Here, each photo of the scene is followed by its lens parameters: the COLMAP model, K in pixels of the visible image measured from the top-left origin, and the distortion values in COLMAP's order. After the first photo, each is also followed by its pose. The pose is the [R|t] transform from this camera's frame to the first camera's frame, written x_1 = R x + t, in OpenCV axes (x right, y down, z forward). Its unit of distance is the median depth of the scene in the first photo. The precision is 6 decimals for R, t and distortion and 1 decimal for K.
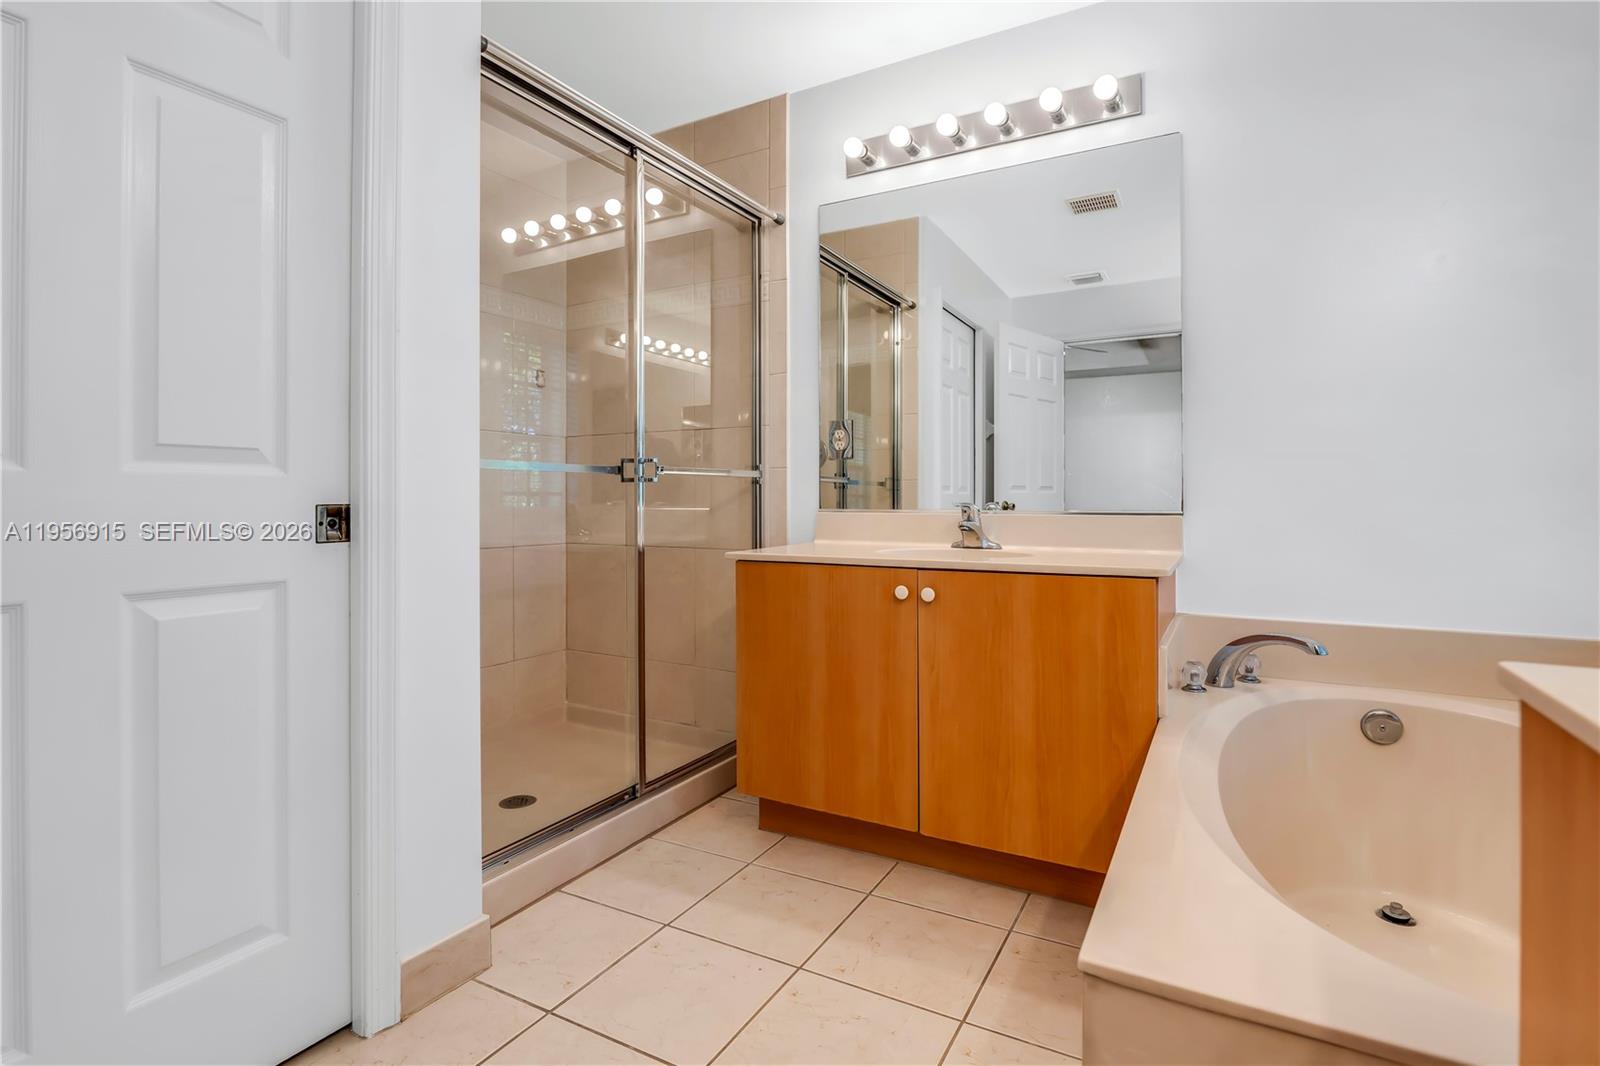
lens RADIAL K [[777.5, 0, 770.4], [0, 777.5, 487.6], [0, 0, 1]] dist [-0.018890, 0.000444]
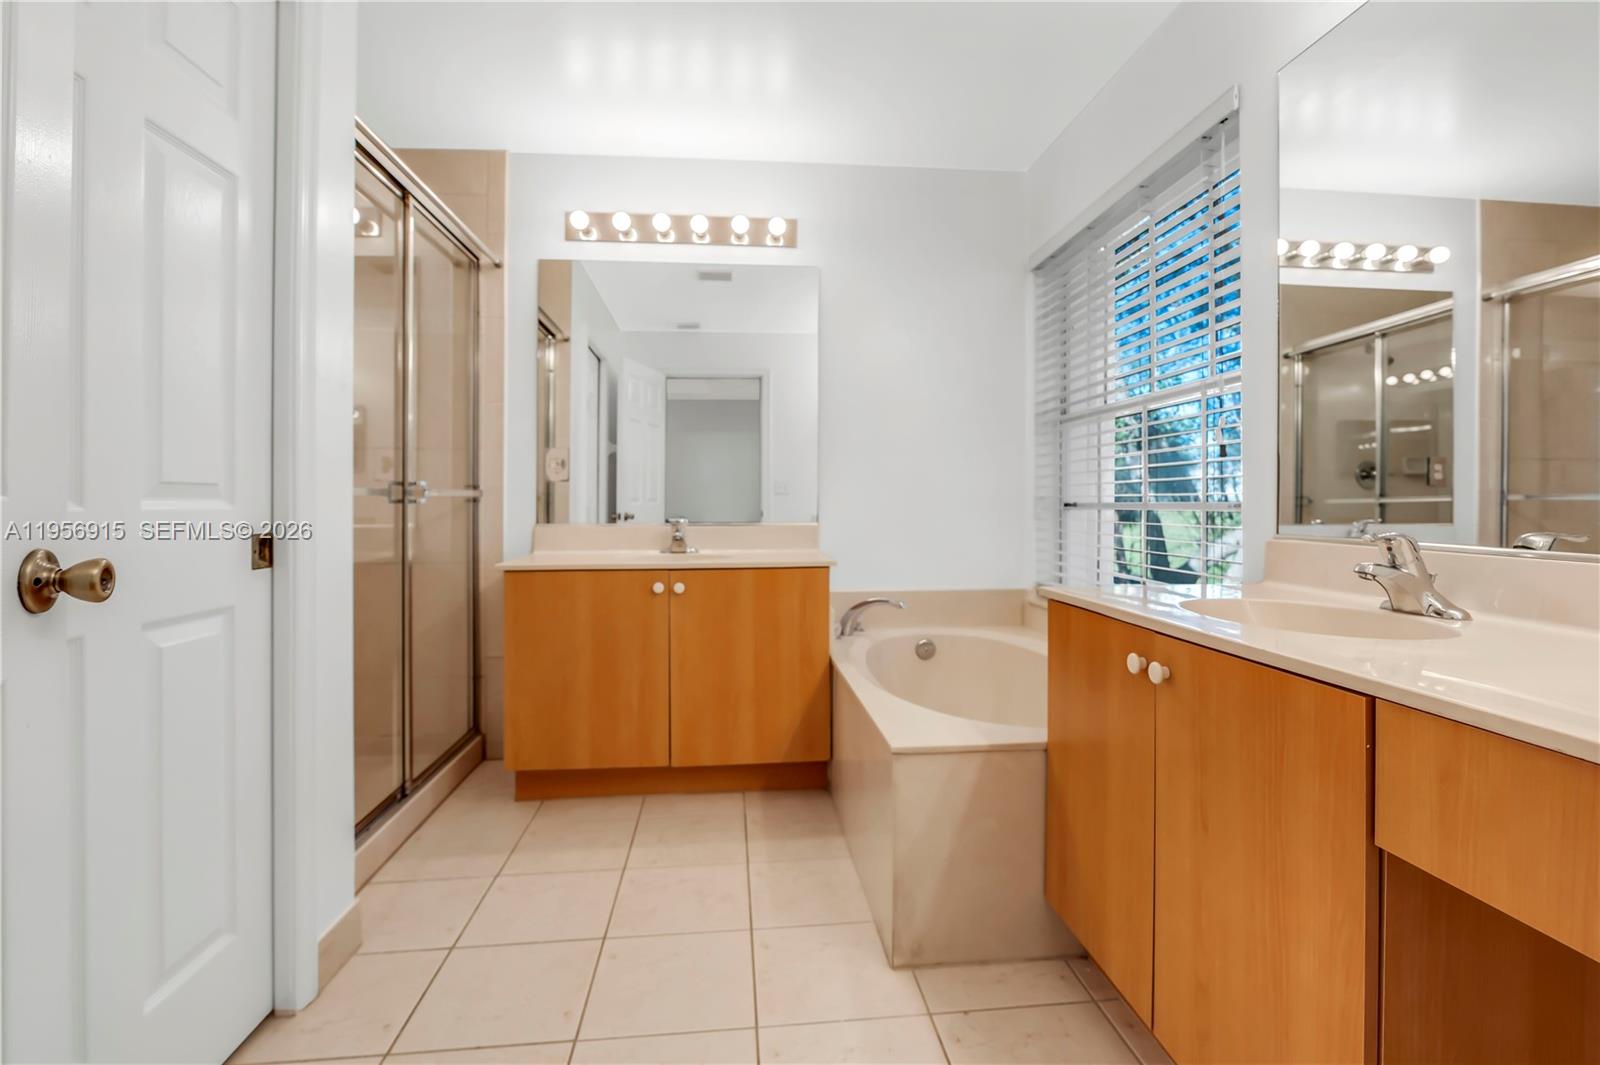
lens RADIAL K [[765.4, 0, 805.9], [0, 765.4, 502.2], [0, 0, 1]] dist [-0.021598, 0.000388]
pose [[0.813743, 0.000799, 0.581224, -0.334547], [-0.007456, 0.999931, 0.009064, -0.022278], [-0.581177, -0.011709, 0.813693, -0.182428]]
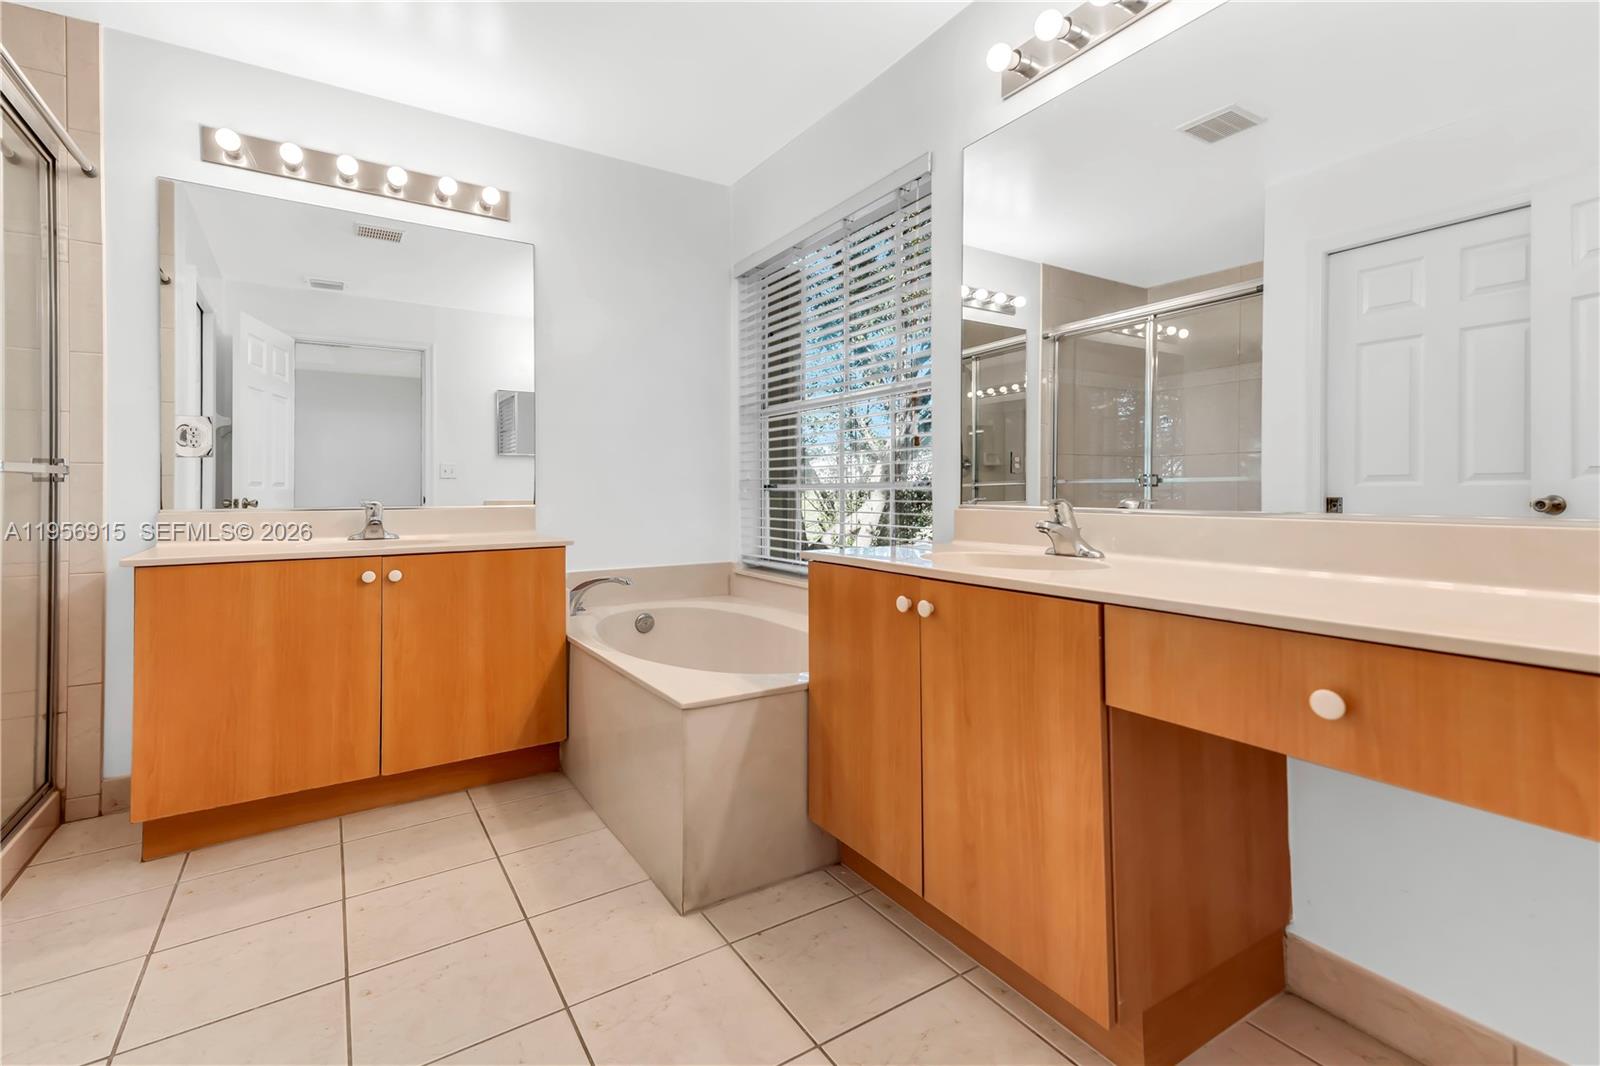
lens RADIAL K [[734.7, 0, 806.5], [0, 734.7, 484.8], [0, 0, 1]] dist [0.031215, 0.000219]
pose [[0.462779, 0.006146, 0.886452, -0.459654], [-0.009331, 0.999954, -0.002062, -0.008989], [-0.886425, -0.007317, 0.462815, -0.105189]]
